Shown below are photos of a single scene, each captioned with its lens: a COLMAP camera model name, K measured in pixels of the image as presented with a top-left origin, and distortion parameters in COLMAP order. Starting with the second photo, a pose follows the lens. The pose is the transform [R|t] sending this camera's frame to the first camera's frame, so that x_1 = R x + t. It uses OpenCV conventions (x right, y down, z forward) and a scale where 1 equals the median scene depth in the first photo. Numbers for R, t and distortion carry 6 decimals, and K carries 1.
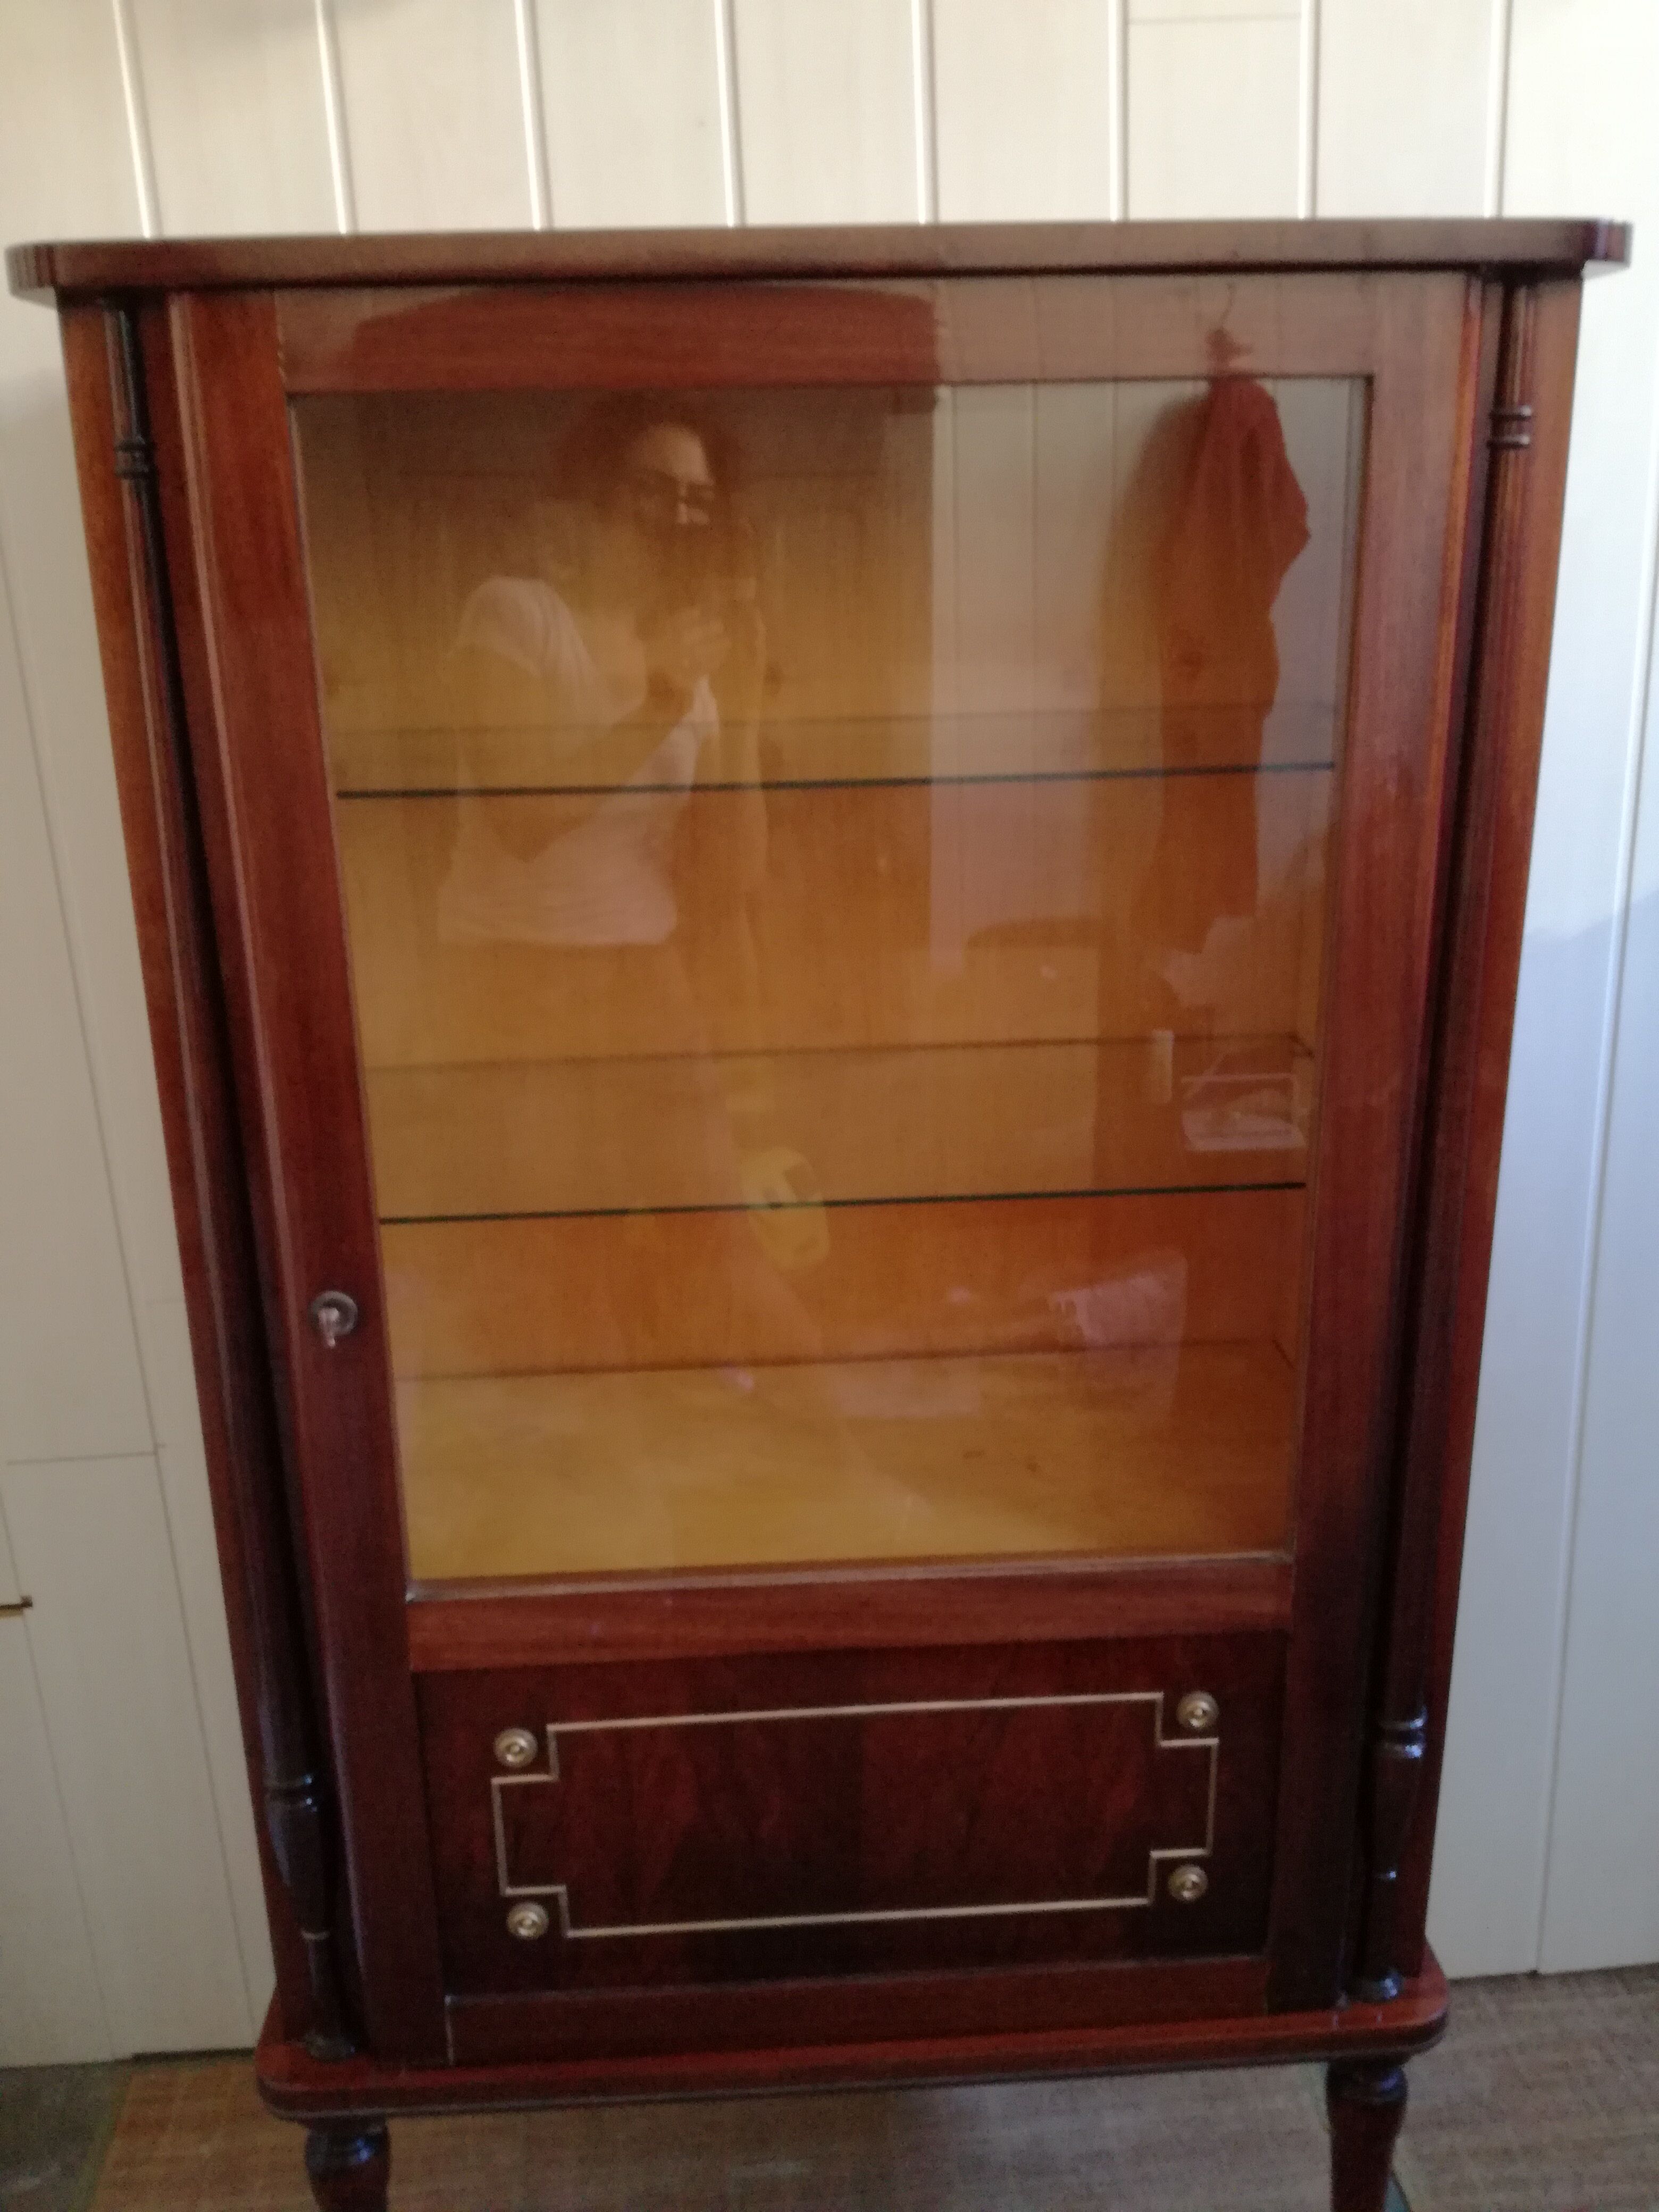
lens RADIAL K [[1893.3, 0, 829.5], [0, 1893.3, 1106.0], [0, 0, 1]] dist [0.005851, -0.040707]
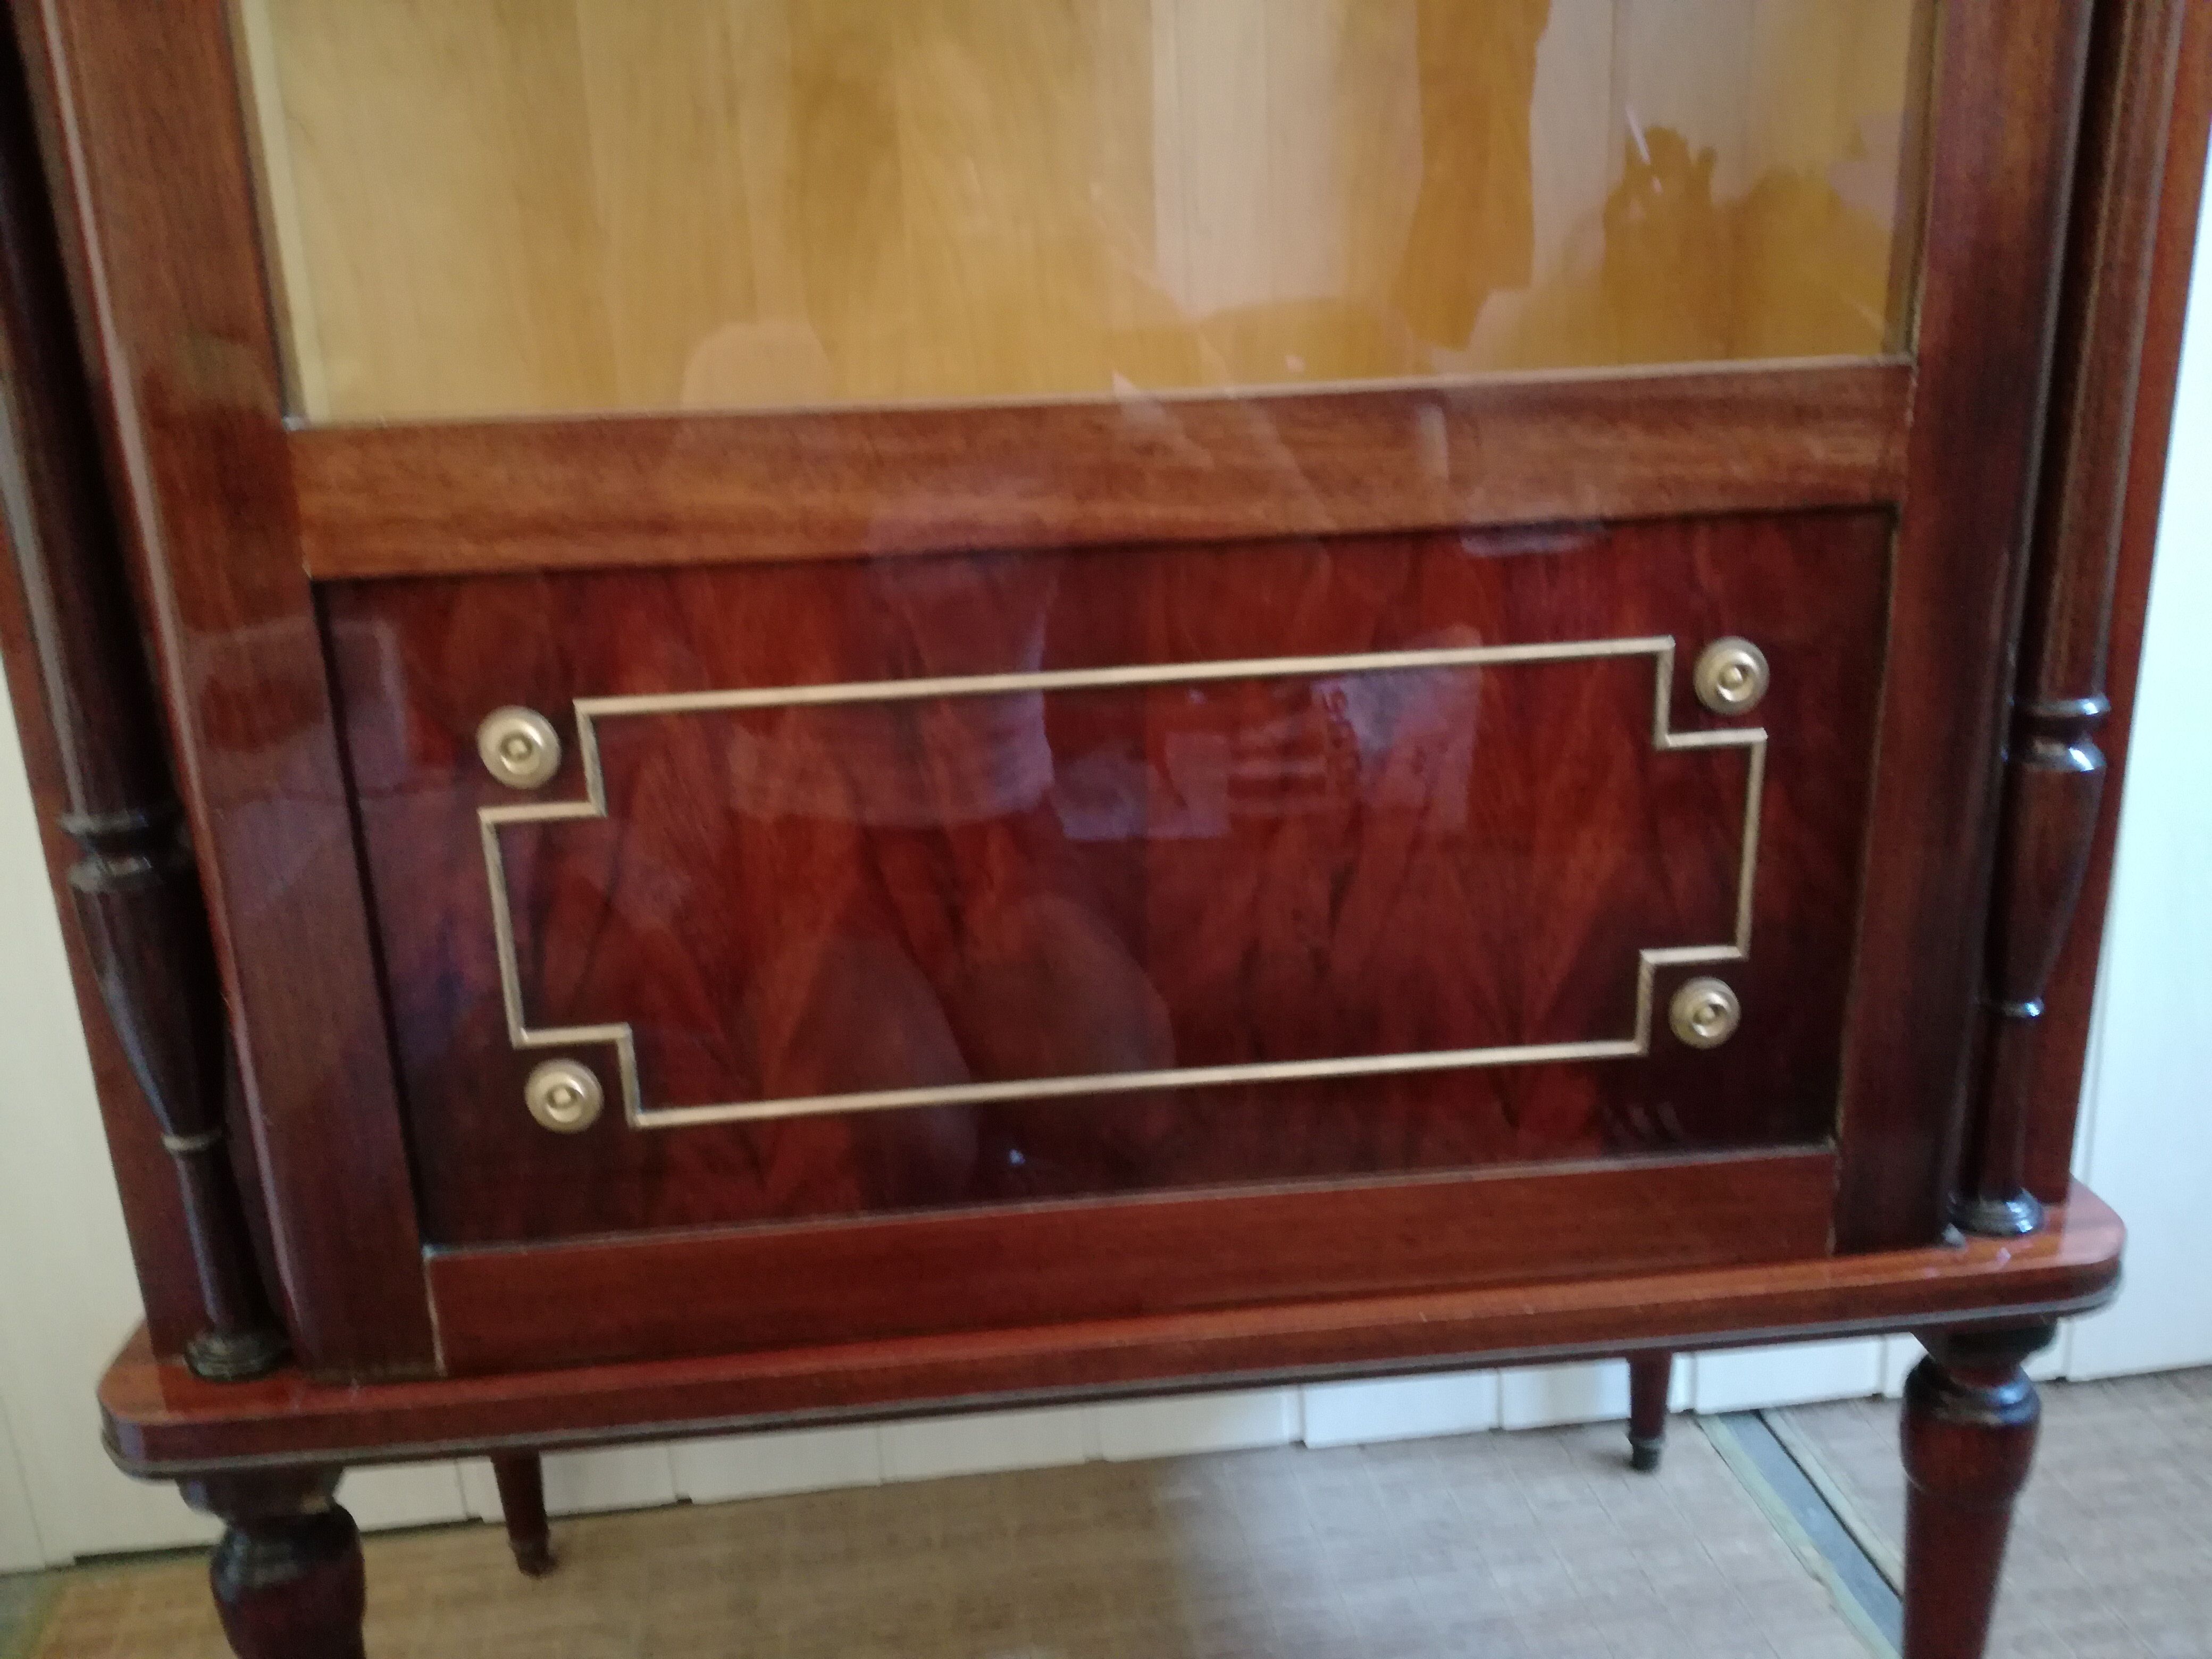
lens RADIAL K [[1859.3, 0, 1113.5], [0, 1859.3, 865.4], [0, 0, 1]] dist [0.039852, -0.083823]
pose [[0.998969, -0.027720, 0.035963, -0.013133], [0.027675, 0.999615, 0.001770, 0.360614], [-0.035998, -0.000773, 0.999352, 0.431227]]
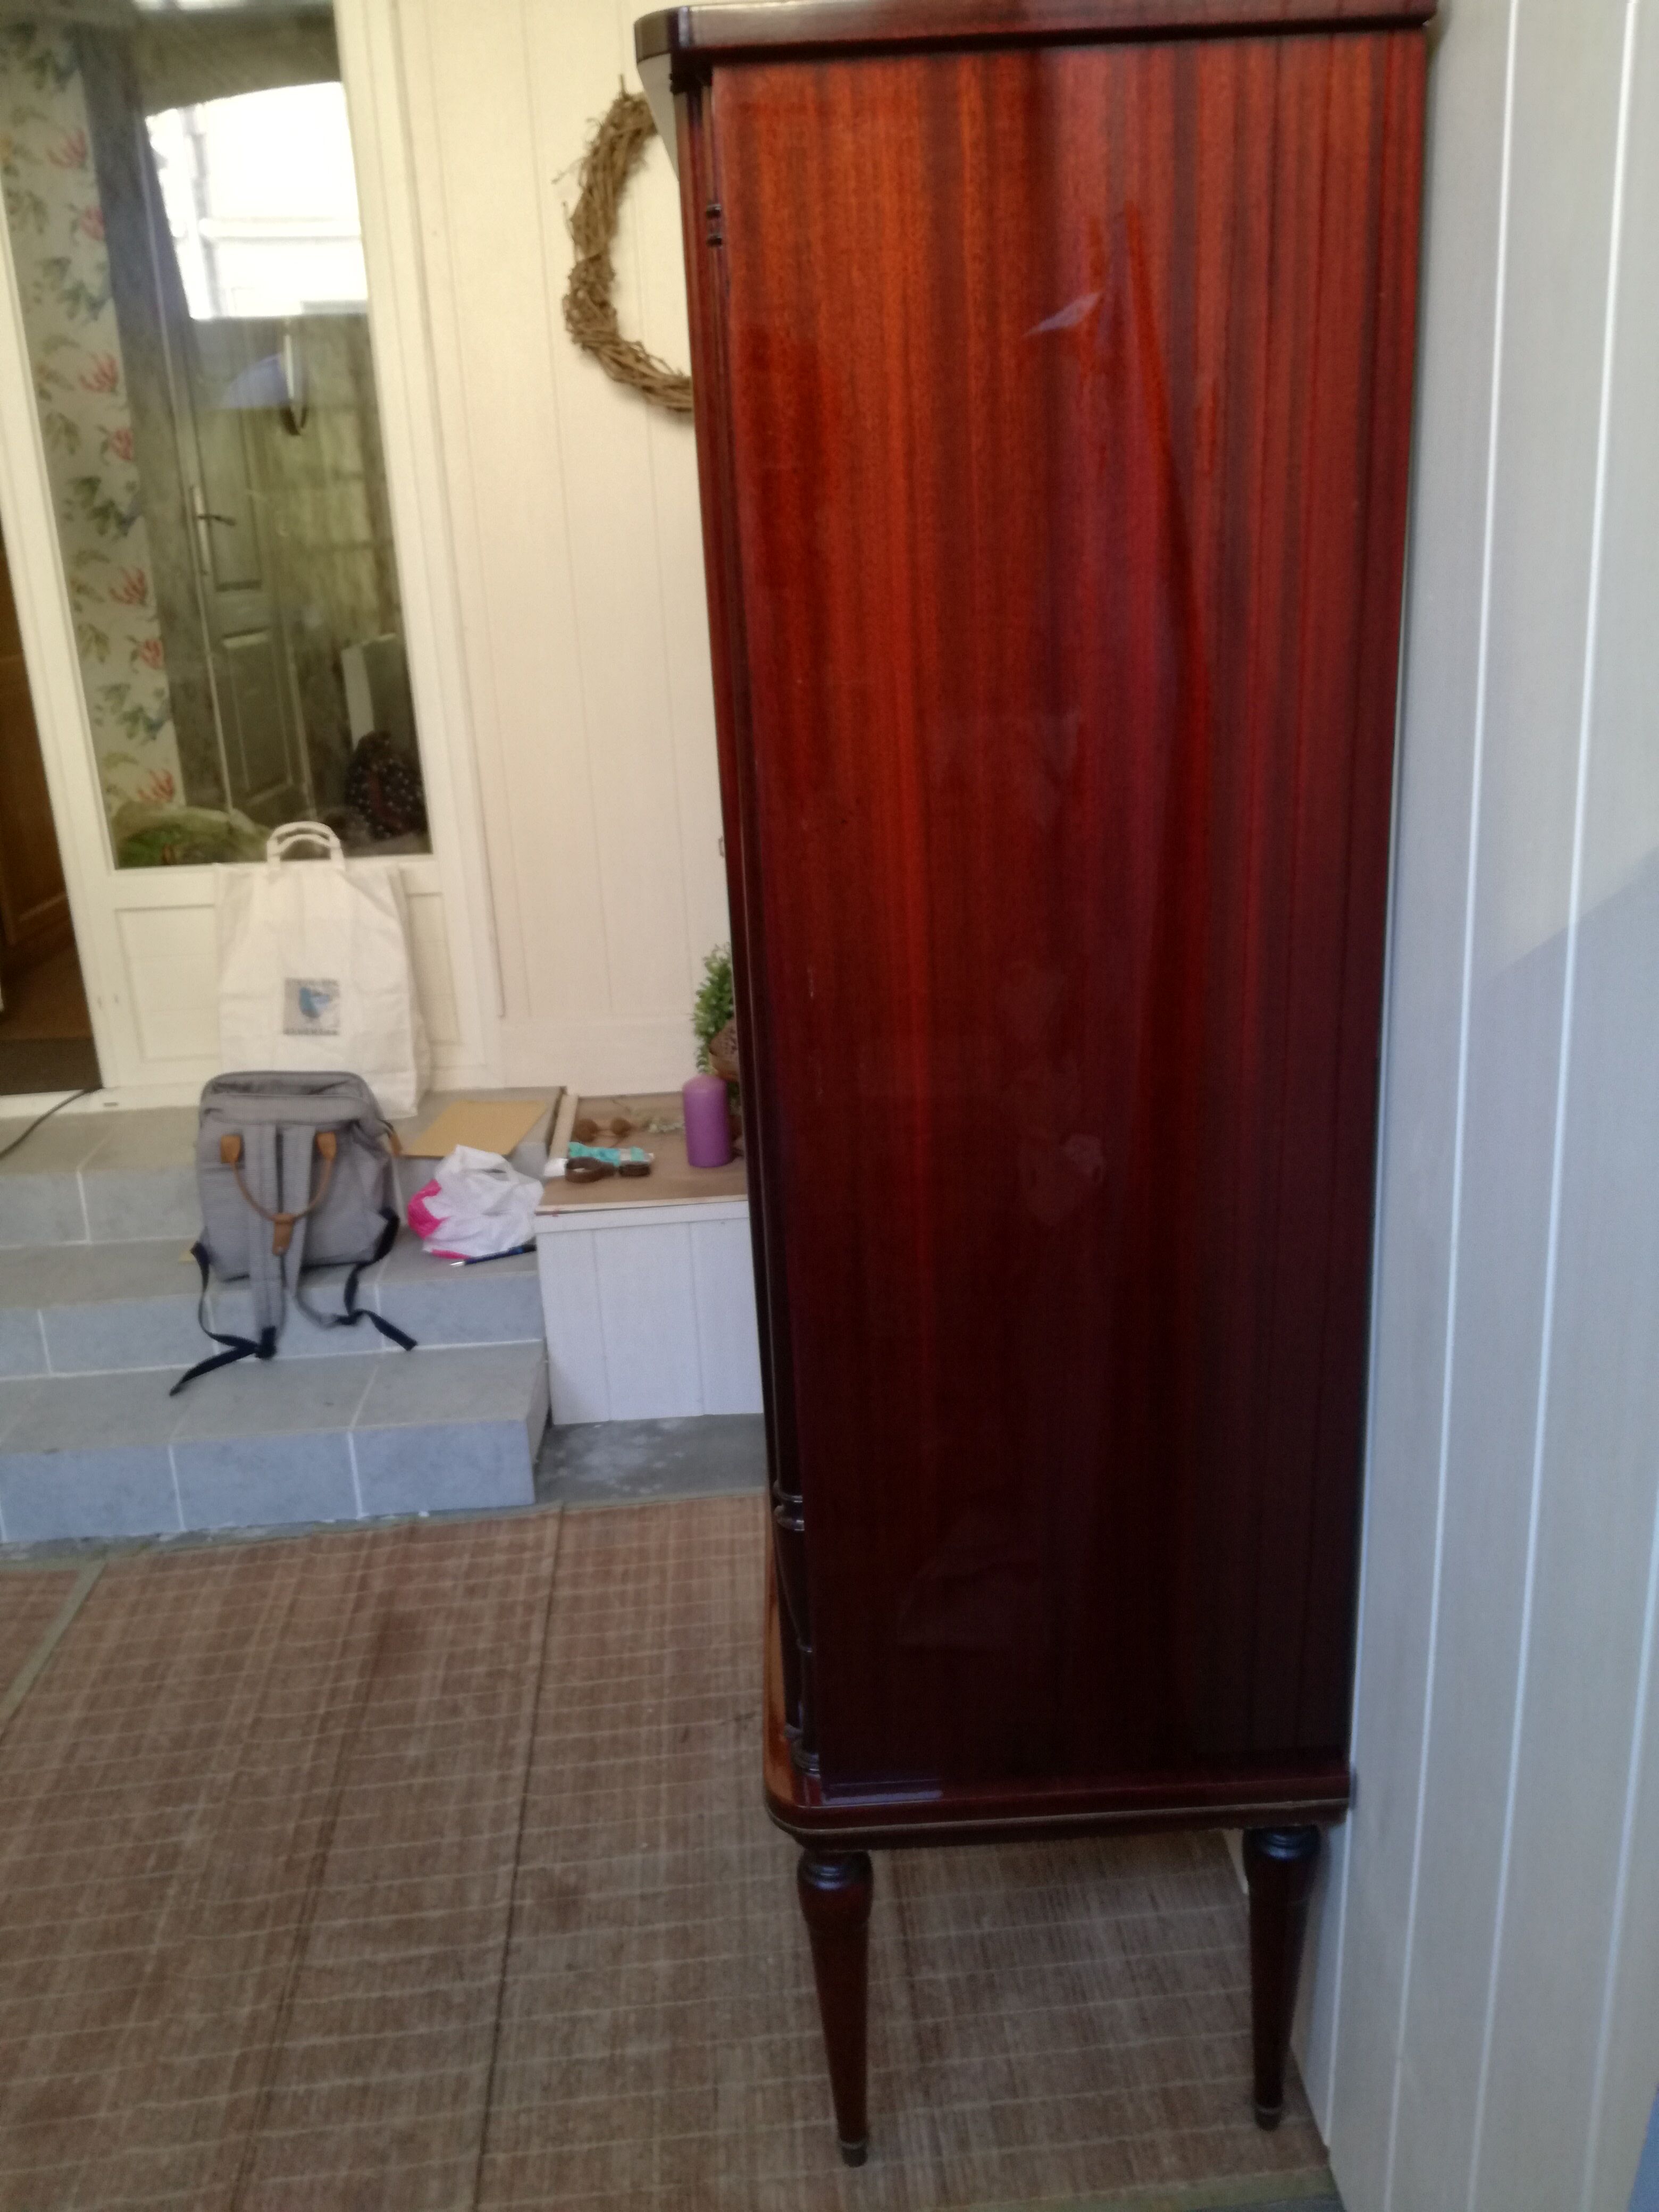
lens RADIAL K [[1893.3, 0, 829.5], [0, 1893.3, 1106.0], [0, 0, 1]] dist [0.005851, -0.040707]
pose [[-0.042749, 0.355422, -0.933728, 1.207100], [-0.260106, 0.898395, 0.353881, -0.254303], [0.964633, 0.257996, 0.054042, 0.904039]]
